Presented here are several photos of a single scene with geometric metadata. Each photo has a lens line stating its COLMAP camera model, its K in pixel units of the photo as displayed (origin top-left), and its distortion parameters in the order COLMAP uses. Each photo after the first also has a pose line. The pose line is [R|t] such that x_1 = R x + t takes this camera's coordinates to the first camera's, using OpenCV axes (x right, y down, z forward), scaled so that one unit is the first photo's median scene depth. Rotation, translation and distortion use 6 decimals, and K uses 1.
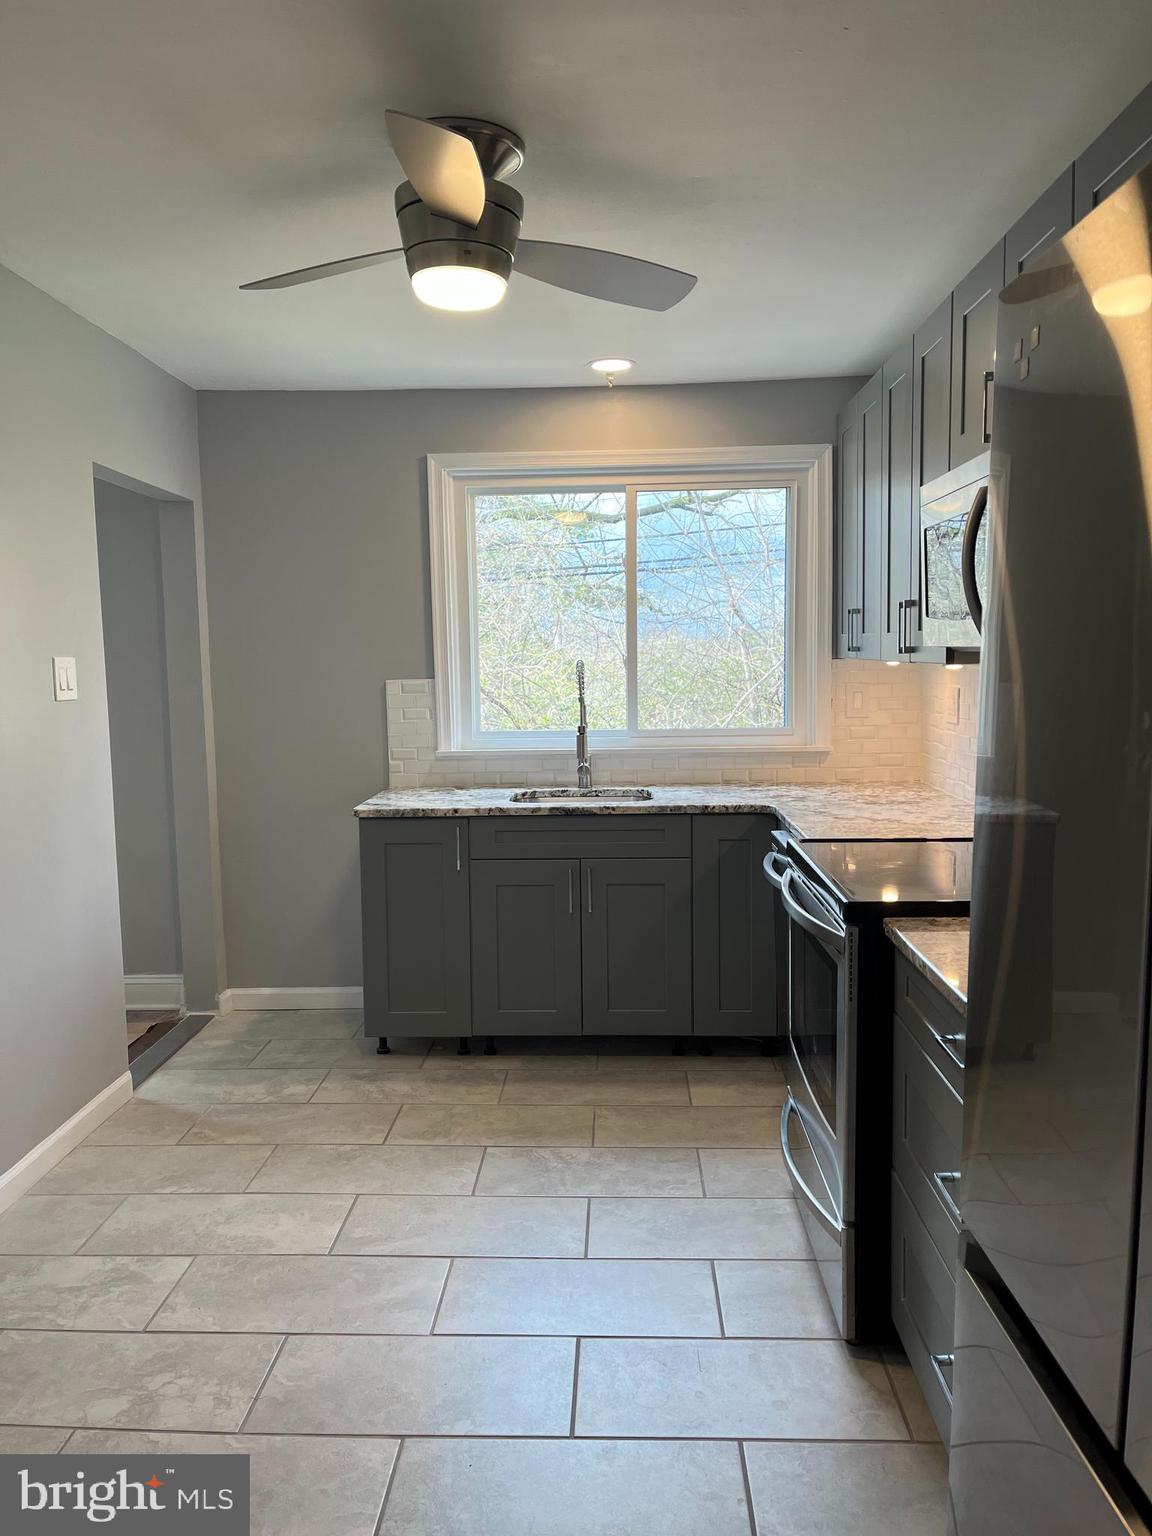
lens RADIAL K [[1158.5, 0, 580.0], [0, 1158.5, 772.1], [0, 0, 1]] dist [0.070373, -0.089681]
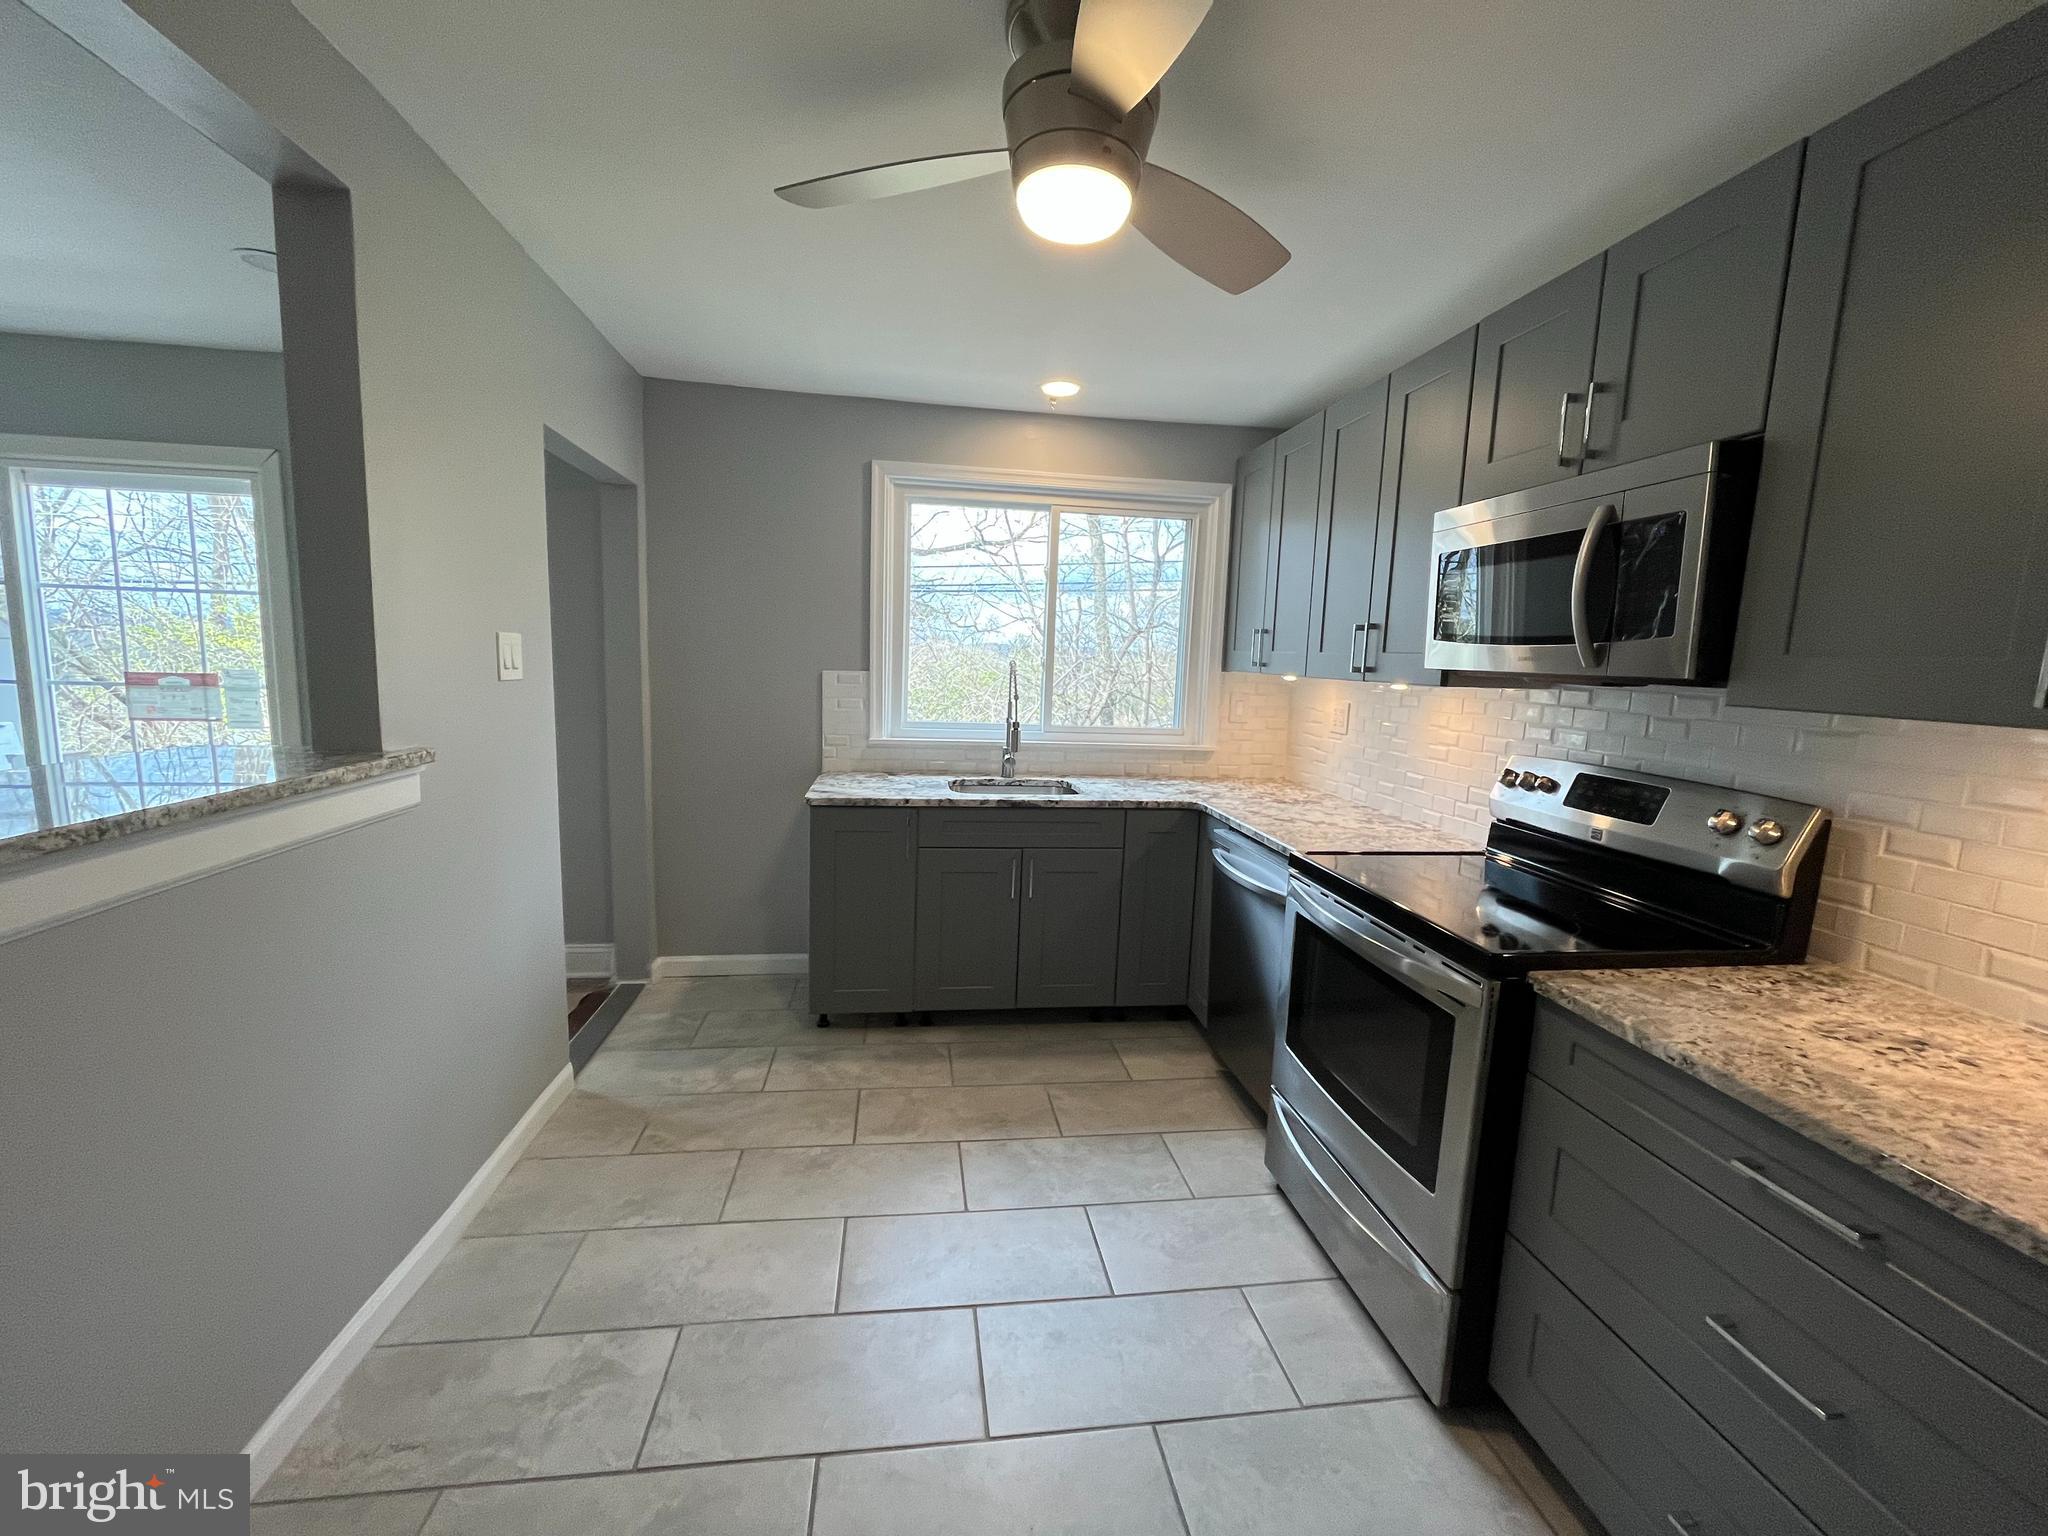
lens RADIAL K [[824.4, 0, 1024.1], [0, 824.4, 767.7], [0, 0, 1]] dist [-0.002415, -0.000555]
pose [[0.982933, 0.027170, 0.181948, -0.139357], [-0.033257, 0.998982, 0.030483, -0.022522], [-0.180935, -0.036013, 0.982835, 0.255098]]
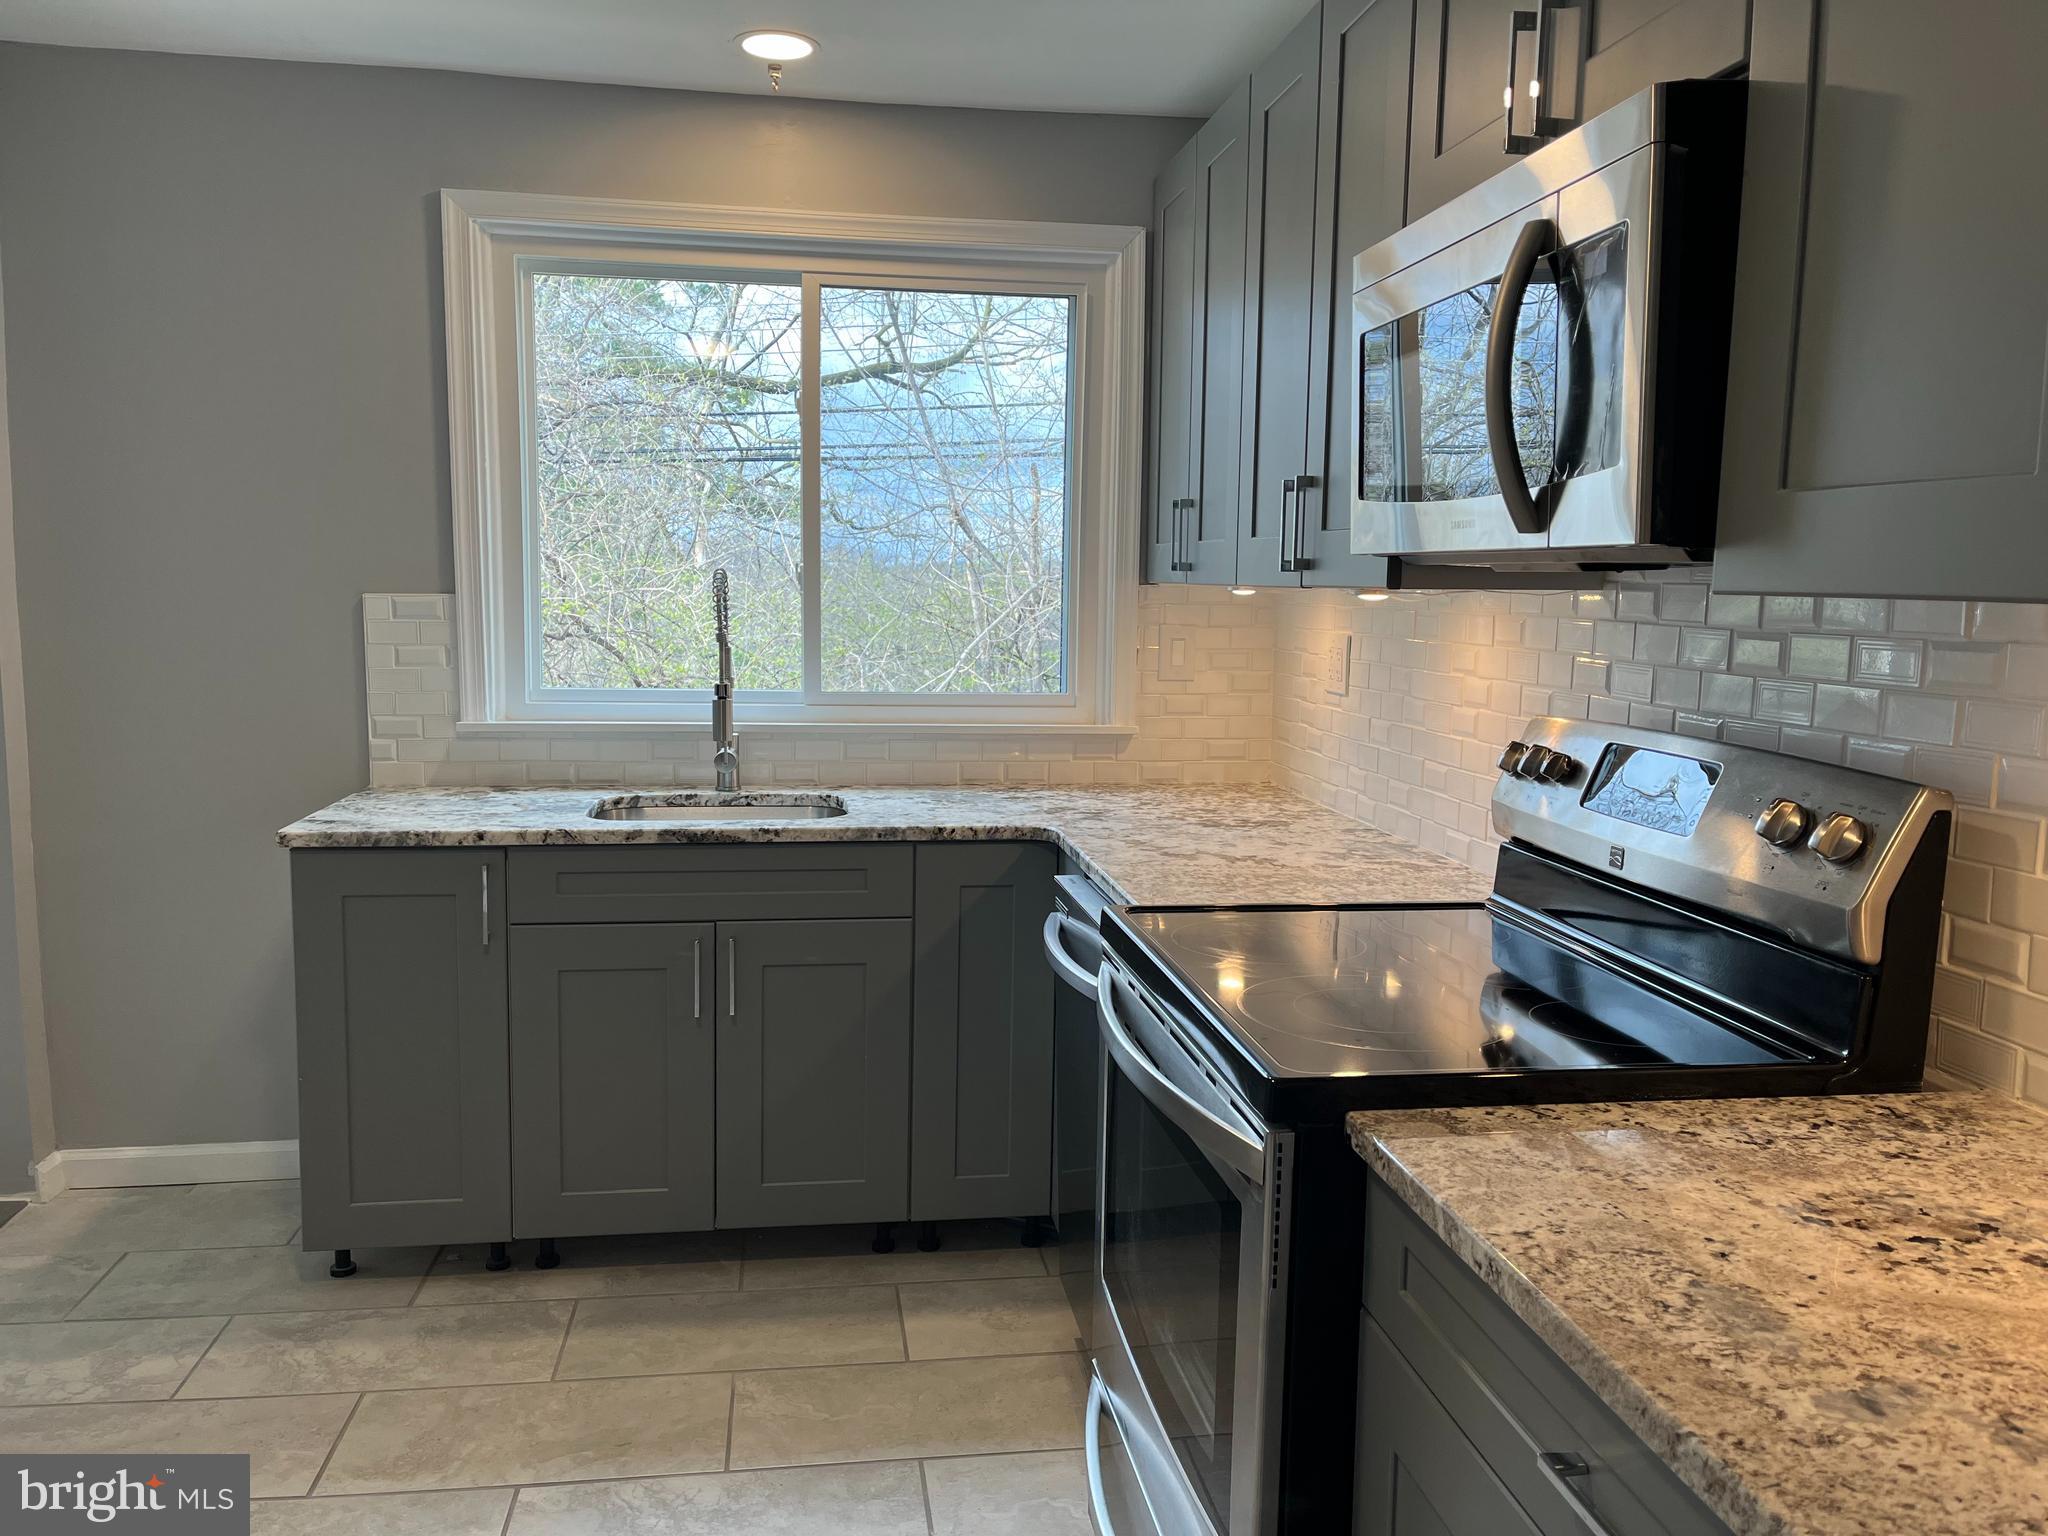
lens RADIAL K [[1544.6, 0, 1035.4], [0, 1544.6, 775.7], [0, 0, 1]] dist [0.070373, -0.089681]
pose [[0.981716, 0.009266, 0.190127, 0.009186], [-0.013120, 0.999733, 0.019021, -0.012044], [-0.189900, -0.021167, 0.981575, 0.233158]]
